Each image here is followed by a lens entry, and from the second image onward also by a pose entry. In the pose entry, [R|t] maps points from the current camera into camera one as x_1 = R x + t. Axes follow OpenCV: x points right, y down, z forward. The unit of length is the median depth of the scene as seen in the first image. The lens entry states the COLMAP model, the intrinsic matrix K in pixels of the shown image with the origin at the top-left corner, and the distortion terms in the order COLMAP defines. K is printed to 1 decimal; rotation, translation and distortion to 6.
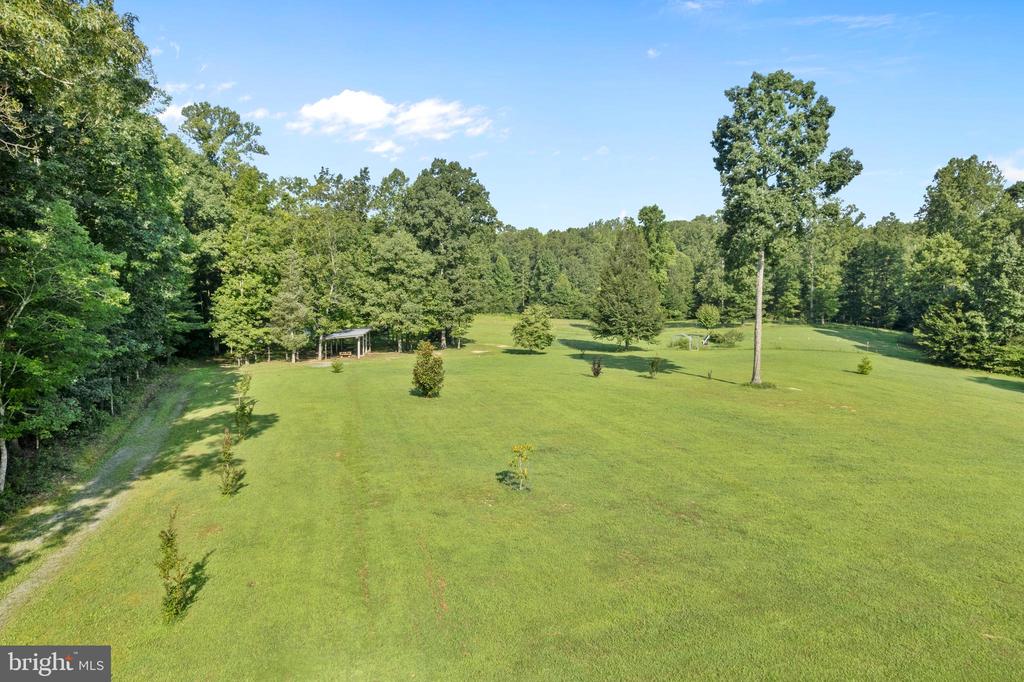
lens RADIAL K [[655.8, 0, 513.0], [0, 655.8, 338.8], [0, 0, 1]] dist [-0.080277, 0.077986]
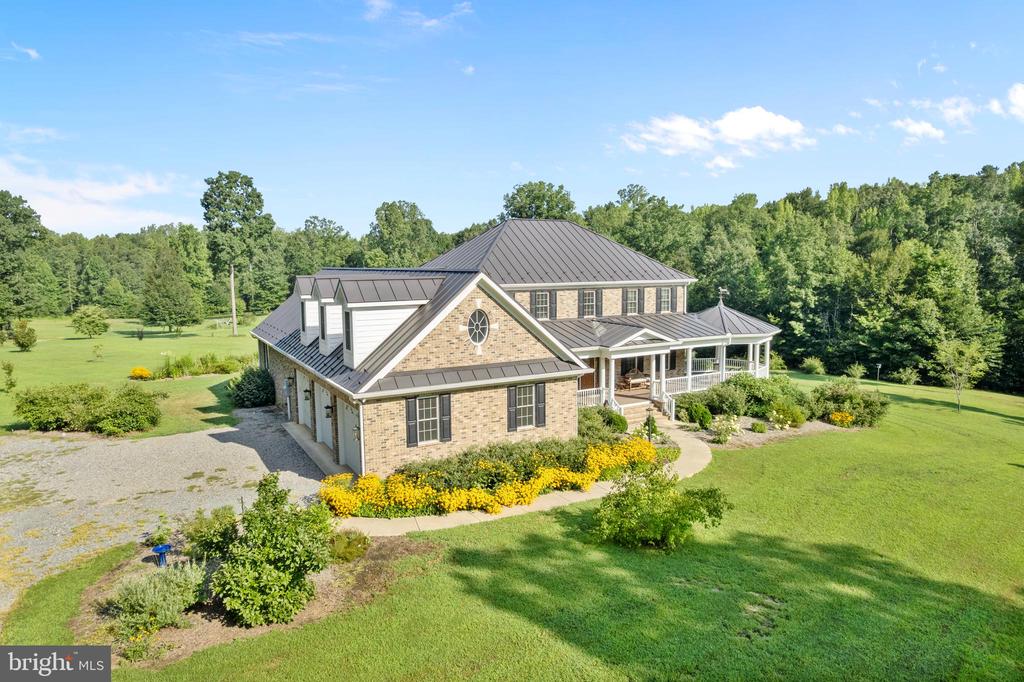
lens RADIAL K [[655.8, 0, 513.0], [0, 655.8, 338.8], [0, 0, 1]] dist [-0.080277, 0.077986]
pose [[0.809868, -0.068687, 0.582577, -0.036222], [0.069244, 0.997372, 0.021332, 0.053238], [-0.582511, 0.023064, 0.812495, -0.548198]]
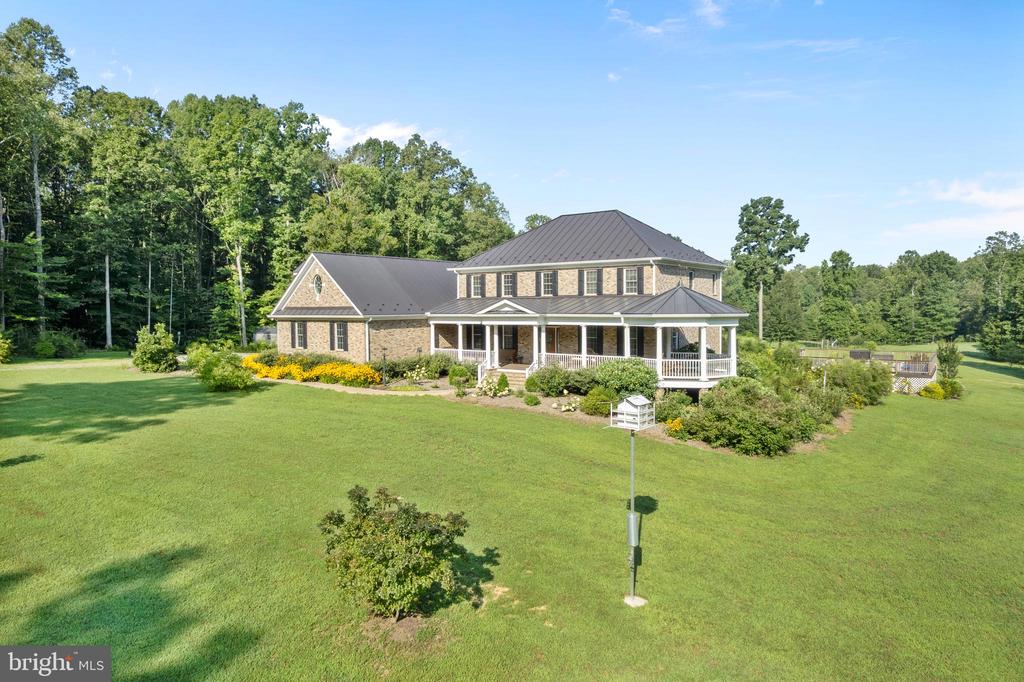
lens RADIAL K [[655.8, 0, 513.0], [0, 655.8, 338.8], [0, 0, 1]] dist [-0.080277, 0.077986]
pose [[0.863278, 0.024597, -0.504130, 0.410340], [-0.054570, 0.997506, -0.044776, 0.099191], [0.501771, 0.066164, 0.862466, -0.637953]]
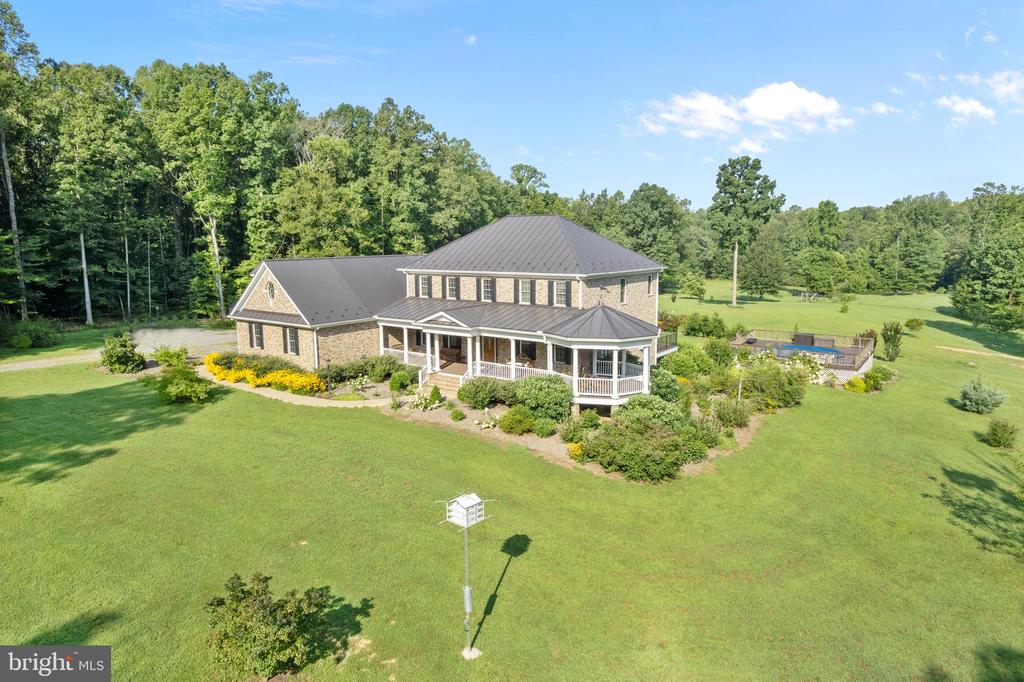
lens RADIAL K [[655.8, 0, 513.0], [0, 655.8, 338.8], [0, 0, 1]] dist [-0.080277, 0.077986]
pose [[0.862703, 0.077495, -0.499738, 0.456258], [-0.055524, 0.996730, 0.058712, 0.050472], [0.502654, -0.022904, 0.864184, -0.642744]]
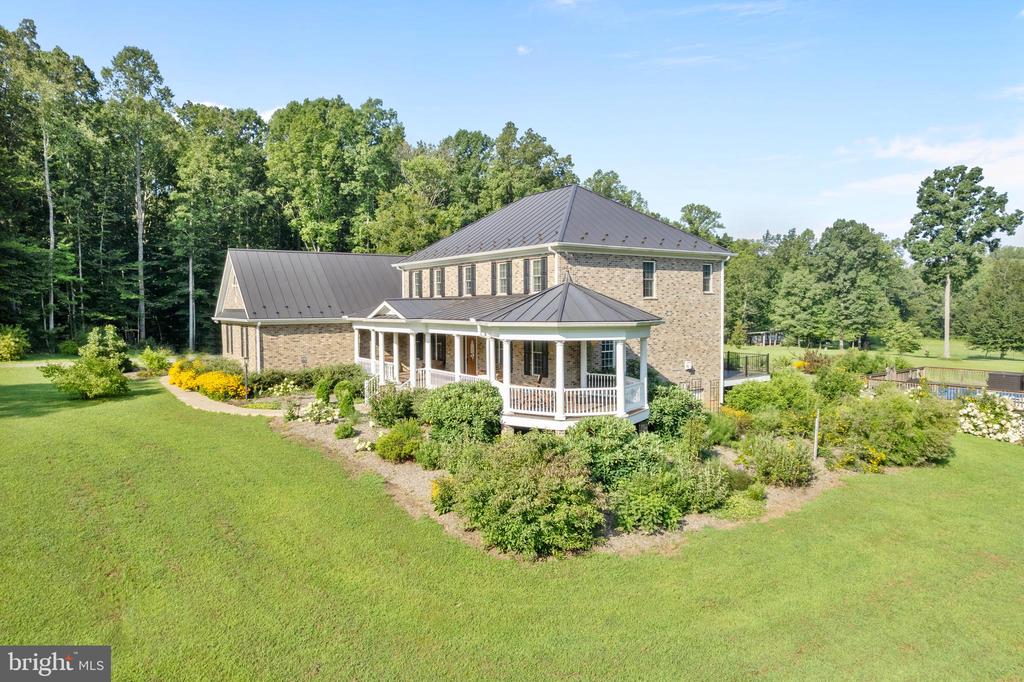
lens RADIAL K [[655.8, 0, 513.0], [0, 655.8, 338.8], [0, 0, 1]] dist [-0.080277, 0.077986]
pose [[0.656215, 0.039583, -0.753535, 0.486338], [-0.082243, 0.996426, -0.019279, 0.078427], [0.750078, 0.074625, 0.657125, -0.470243]]
